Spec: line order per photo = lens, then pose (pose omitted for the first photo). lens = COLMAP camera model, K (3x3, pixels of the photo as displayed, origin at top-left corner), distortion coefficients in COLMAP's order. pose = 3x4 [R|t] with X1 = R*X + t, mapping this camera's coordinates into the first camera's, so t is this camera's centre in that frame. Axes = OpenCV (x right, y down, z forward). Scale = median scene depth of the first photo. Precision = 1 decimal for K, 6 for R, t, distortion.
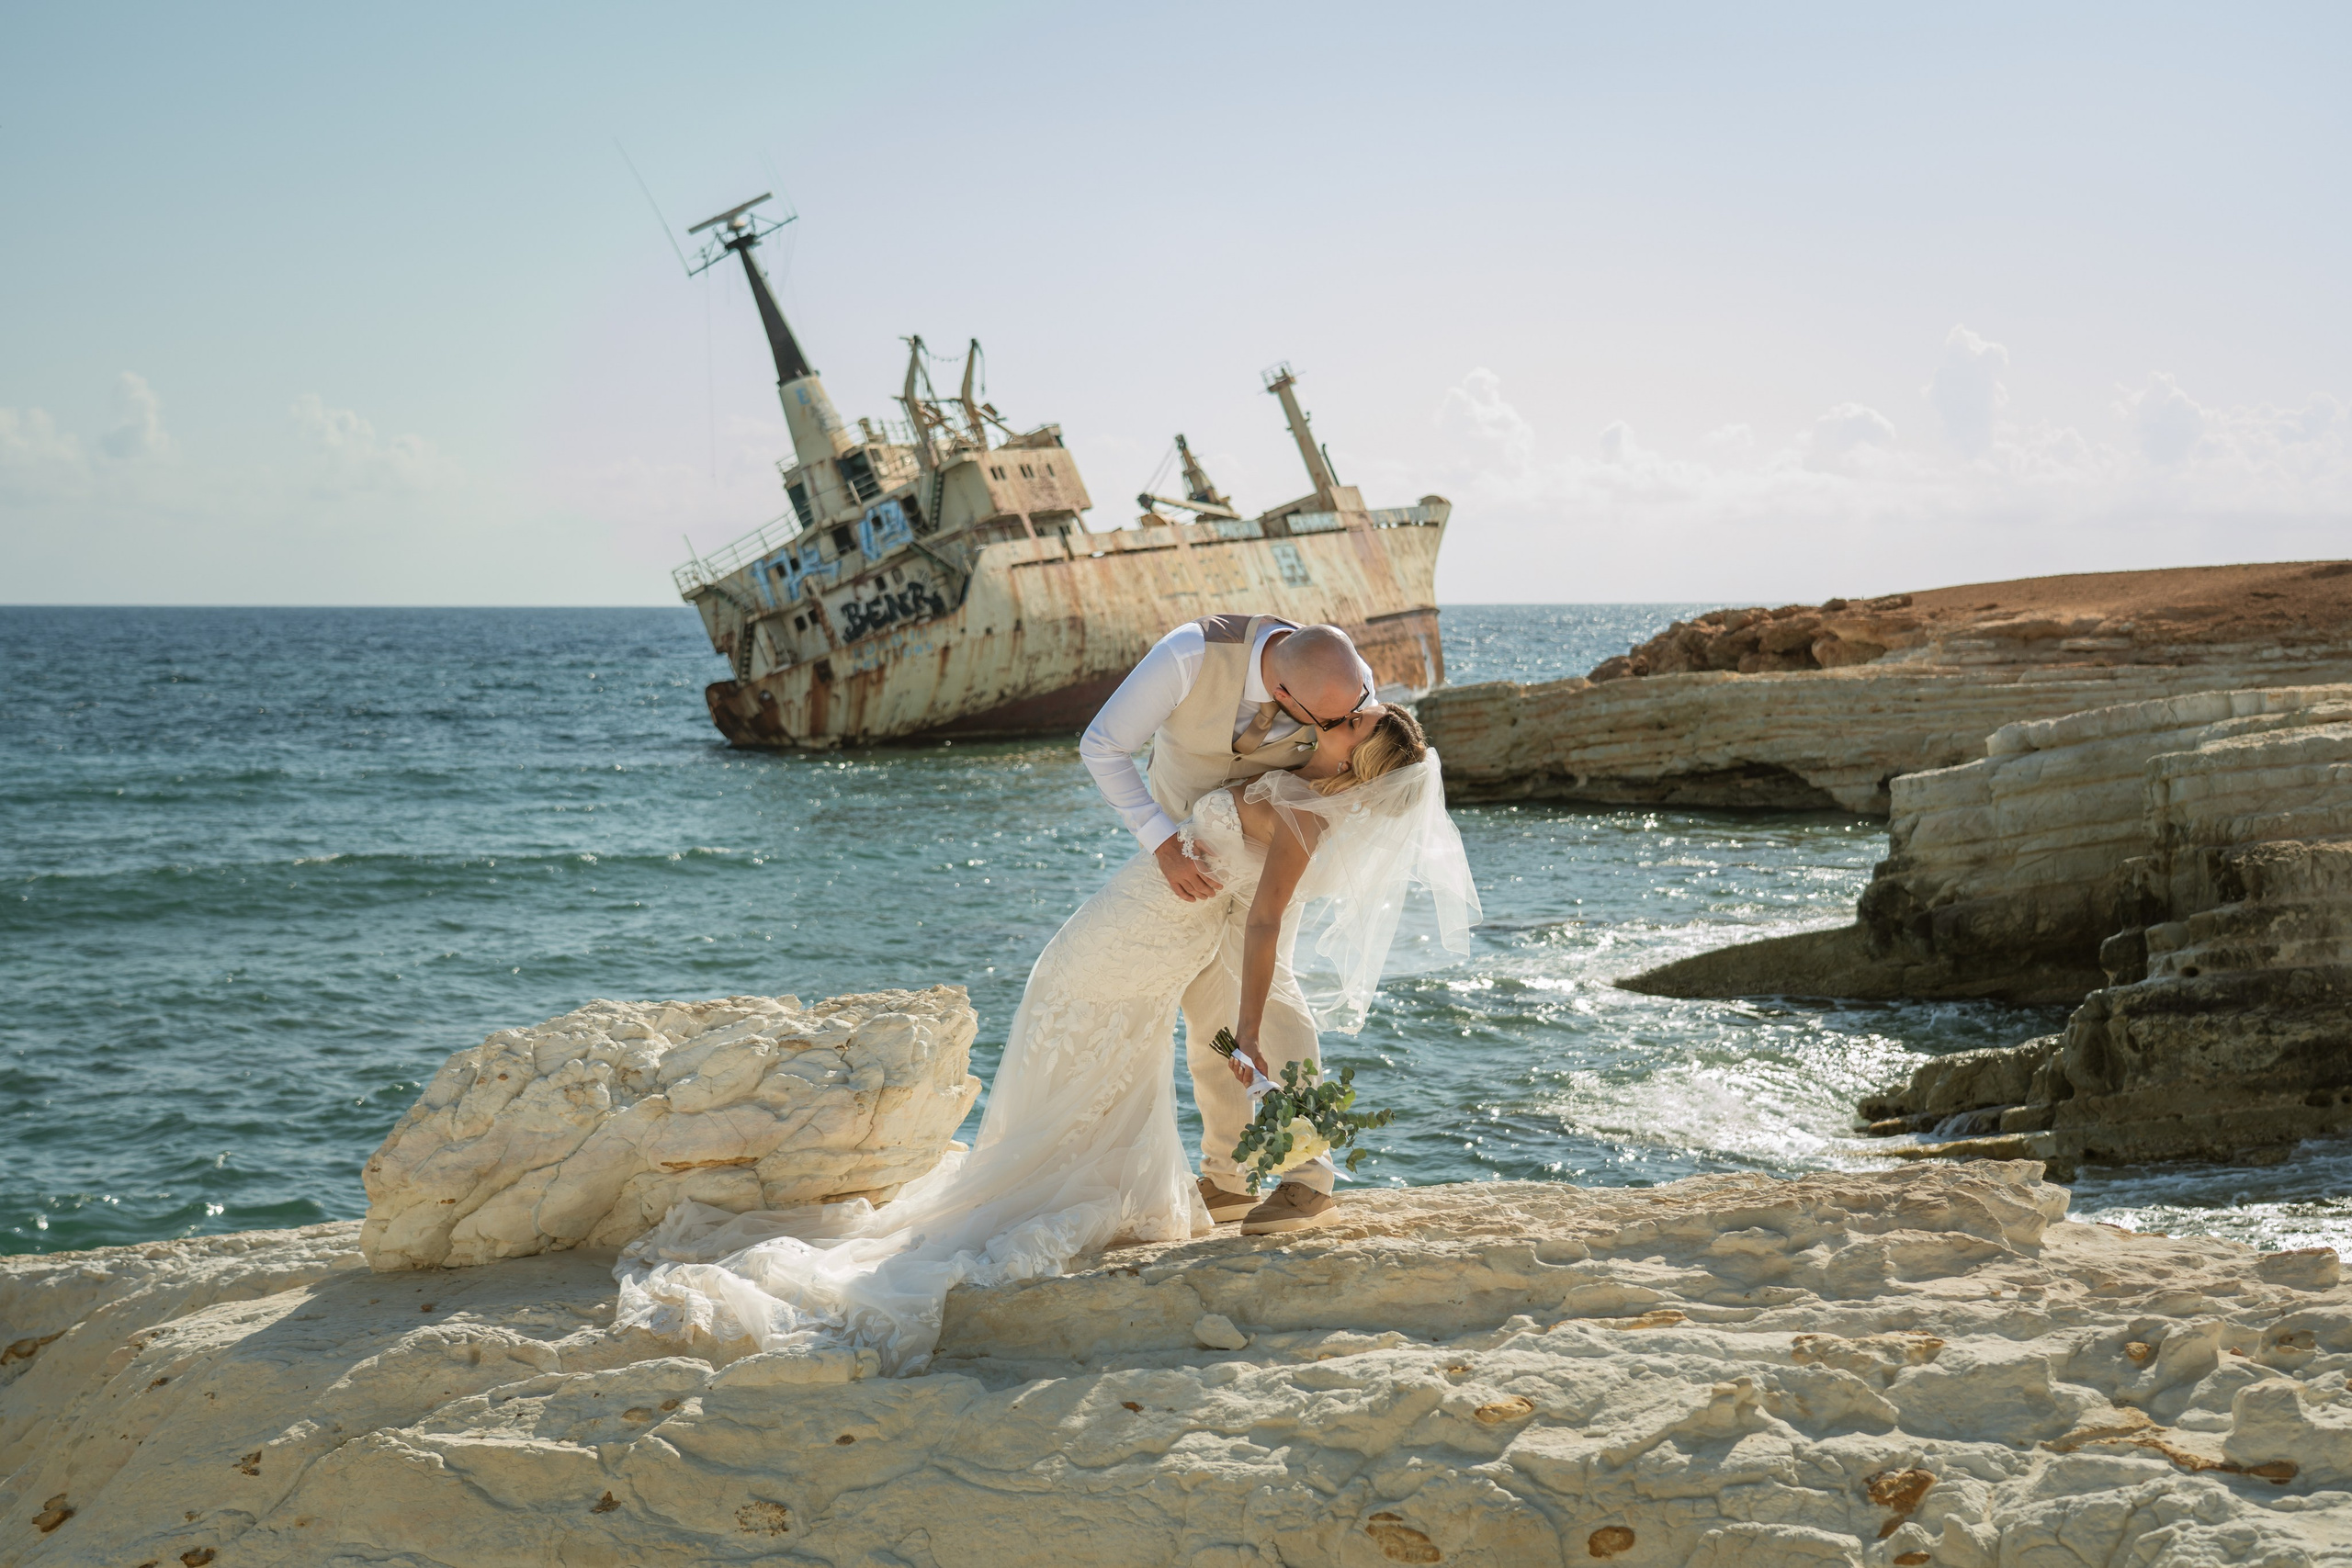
lens RADIAL K [[2880.9, 0, 1176.0], [0, 2880.9, 784.0], [0, 0, 1]] dist [0.093309, 0.181477]
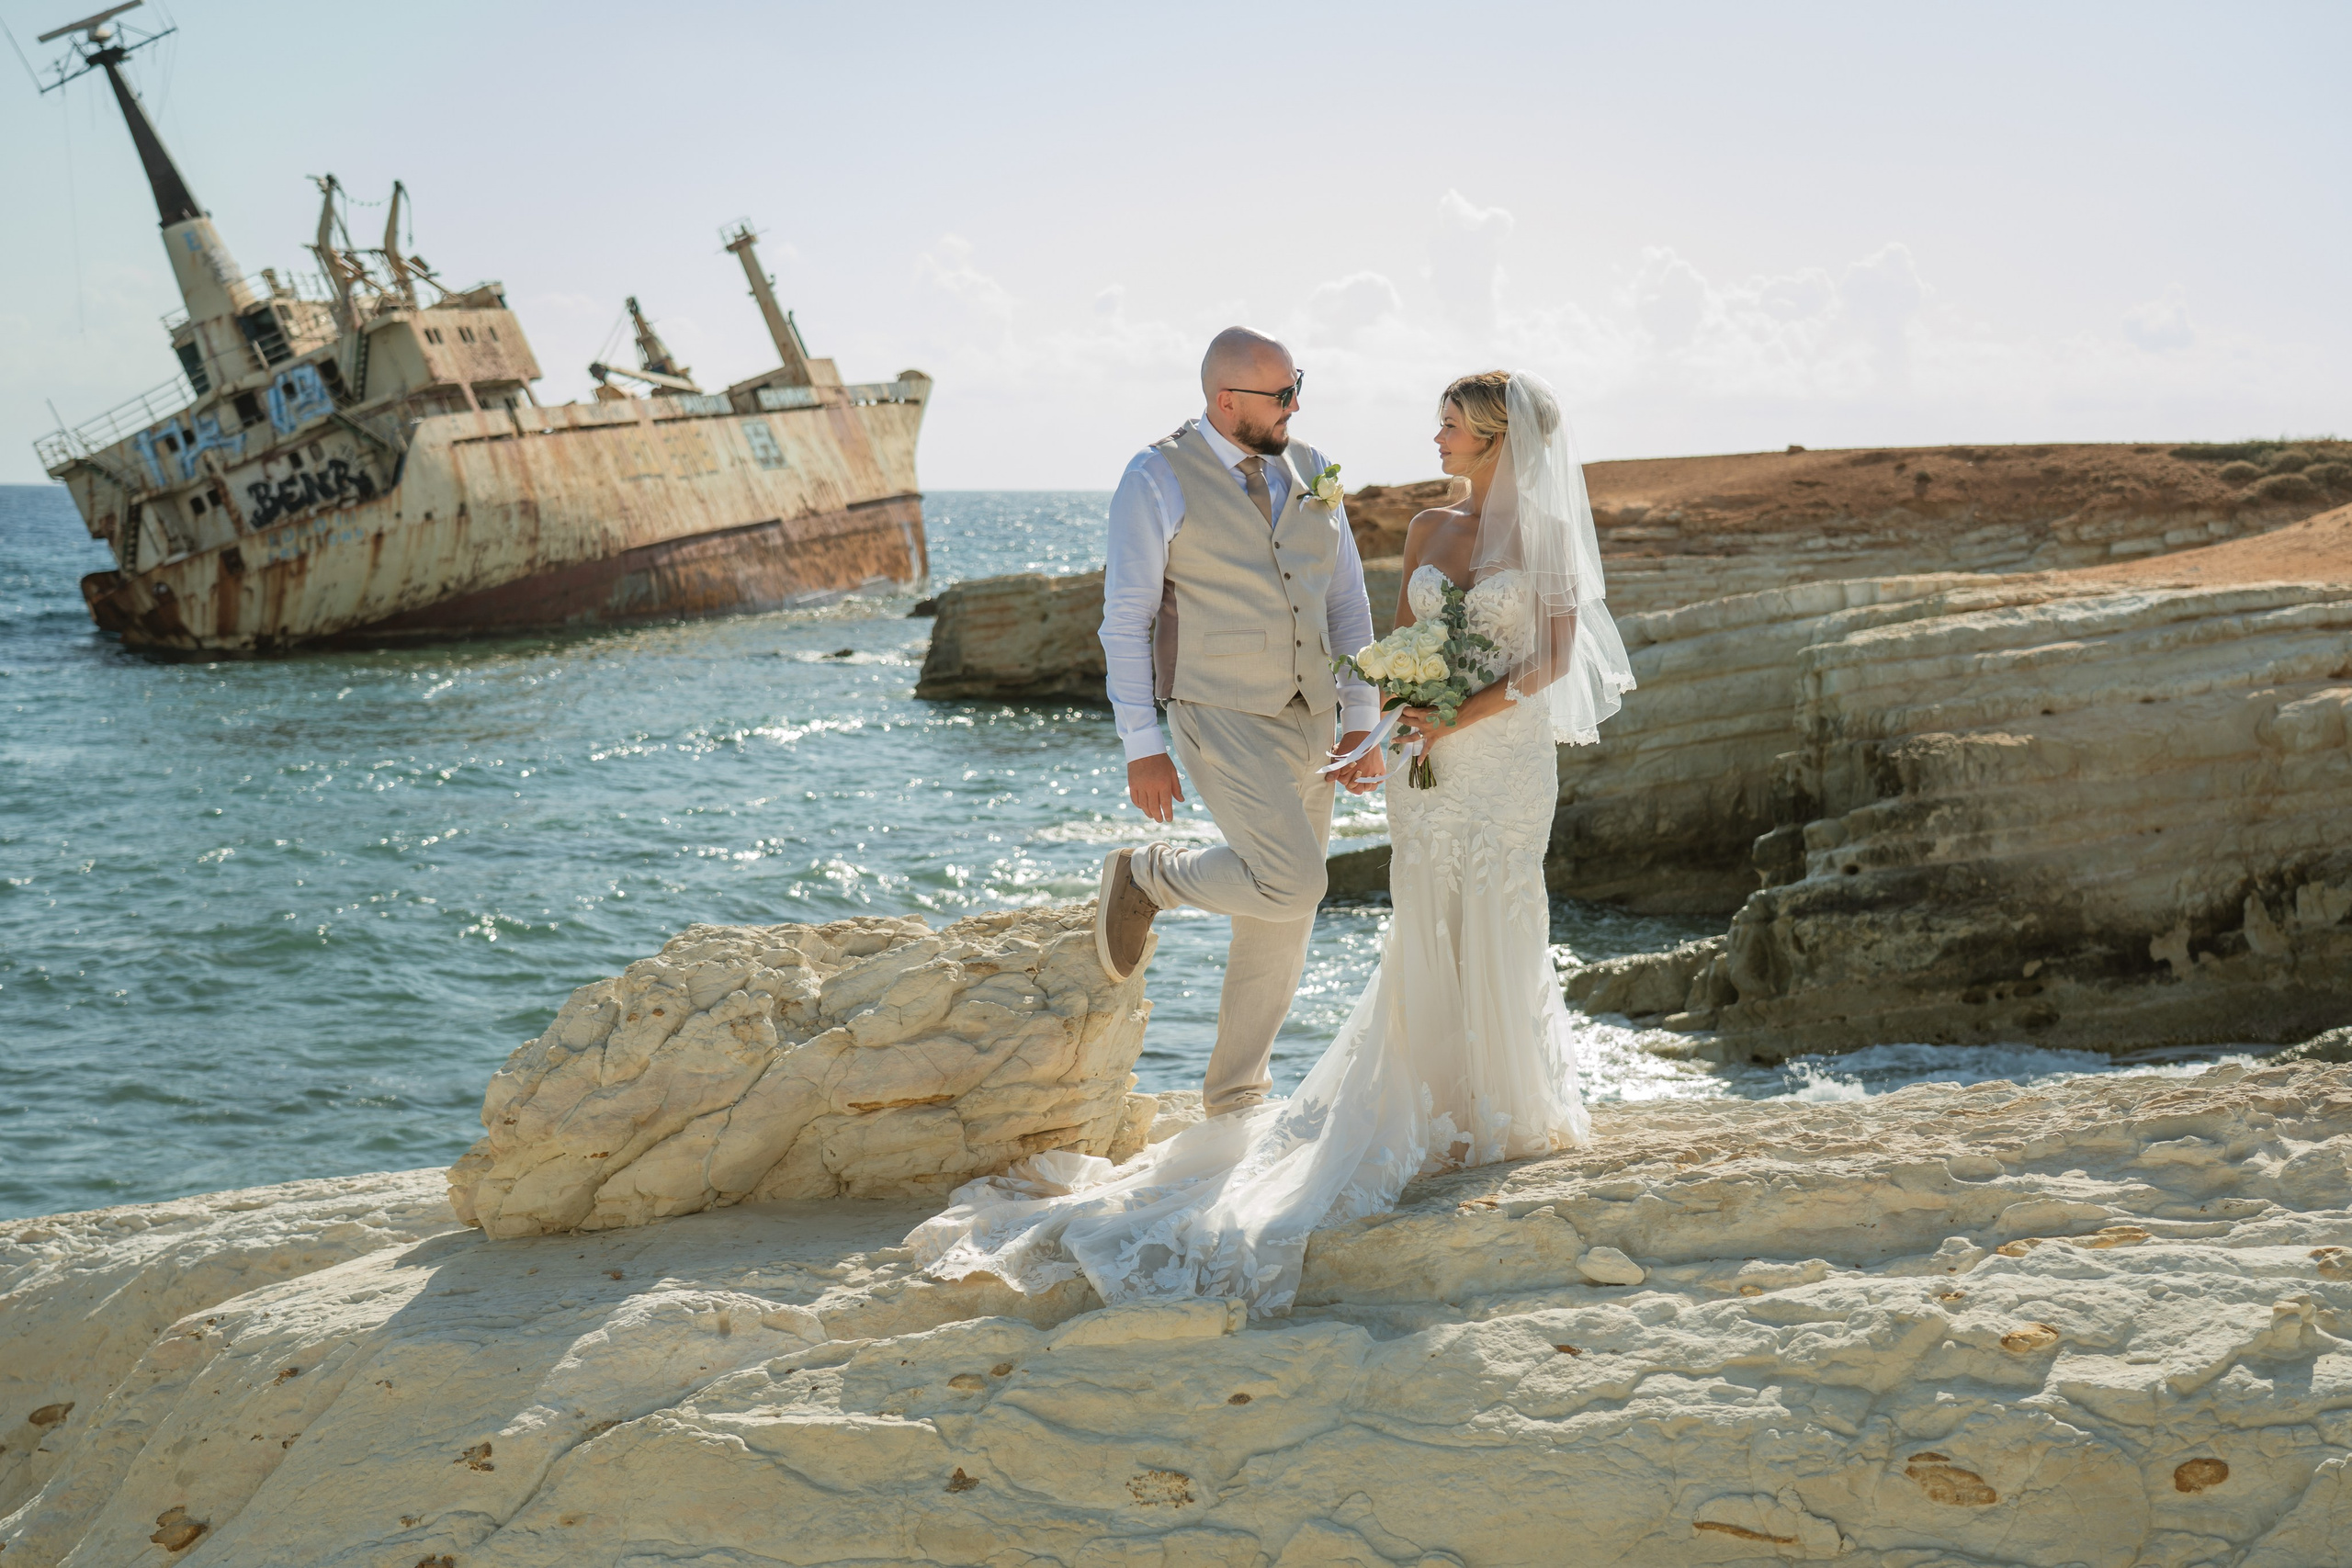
lens RADIAL K [[3135.6, 0, 1176.0], [0, 3135.6, 784.0], [0, 0, 1]] dist [0.133084, 0.304764]
pose [[0.984592, -0.013593, 0.174340, -0.212016], [0.008166, 0.999460, 0.031813, 0.002440], [-0.174678, -0.029899, 0.984172, 0.030545]]
